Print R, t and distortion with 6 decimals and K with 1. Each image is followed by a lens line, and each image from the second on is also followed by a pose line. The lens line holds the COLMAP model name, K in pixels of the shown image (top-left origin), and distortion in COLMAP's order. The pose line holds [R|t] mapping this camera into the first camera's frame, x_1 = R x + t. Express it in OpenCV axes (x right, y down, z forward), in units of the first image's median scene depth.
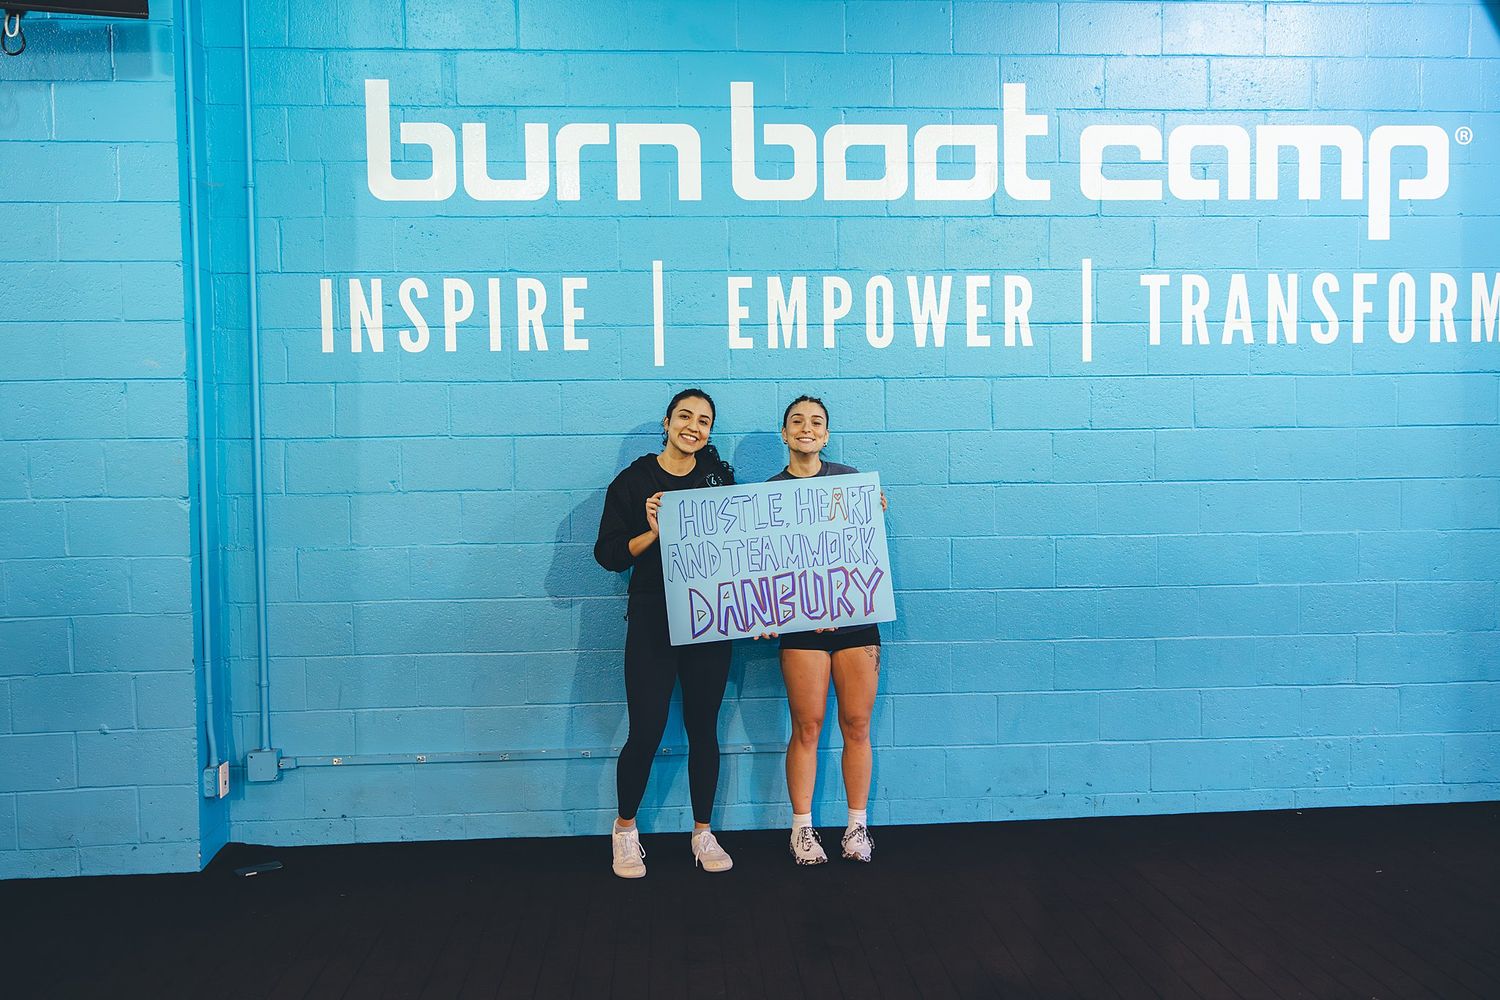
lens RADIAL K [[1171.4, 0, 773.9], [0, 1171.4, 477.4], [0, 0, 1]] dist [0.007595, 0.003828]
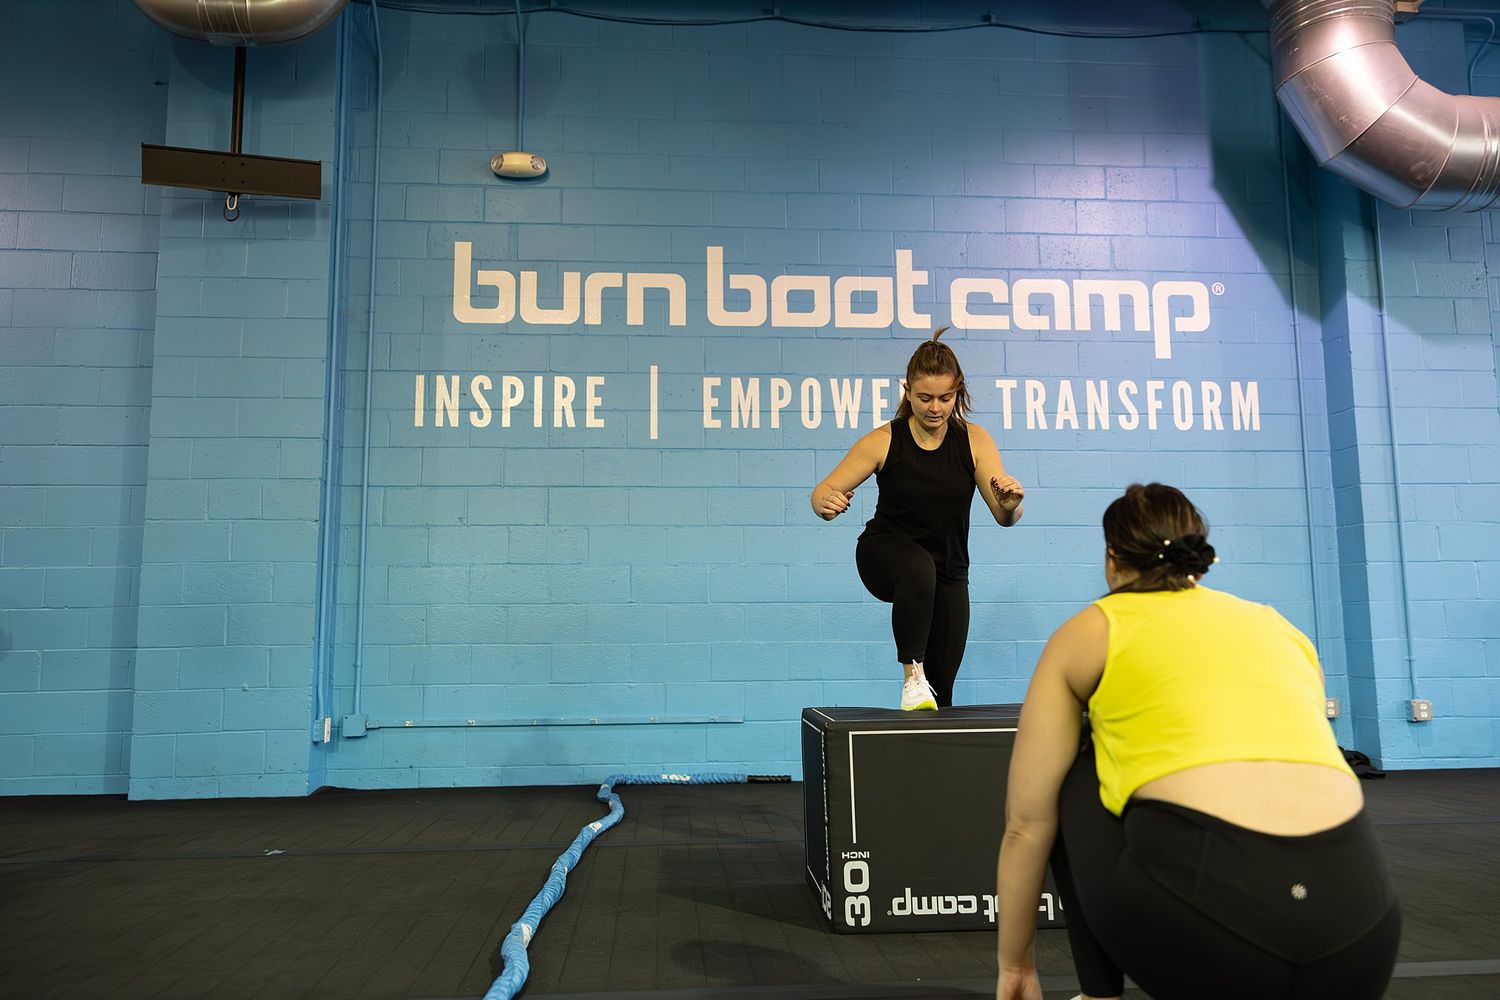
lens RADIAL K [[1171.4, 0, 773.9], [0, 1171.4, 477.4], [0, 0, 1]] dist [0.007595, 0.003828]
pose [[0.999827, 0.004976, 0.017943, 0.020588], [-0.001840, 0.985322, -0.170695, 0.186679], [-0.018529, 0.170632, 0.985161, -0.371071]]
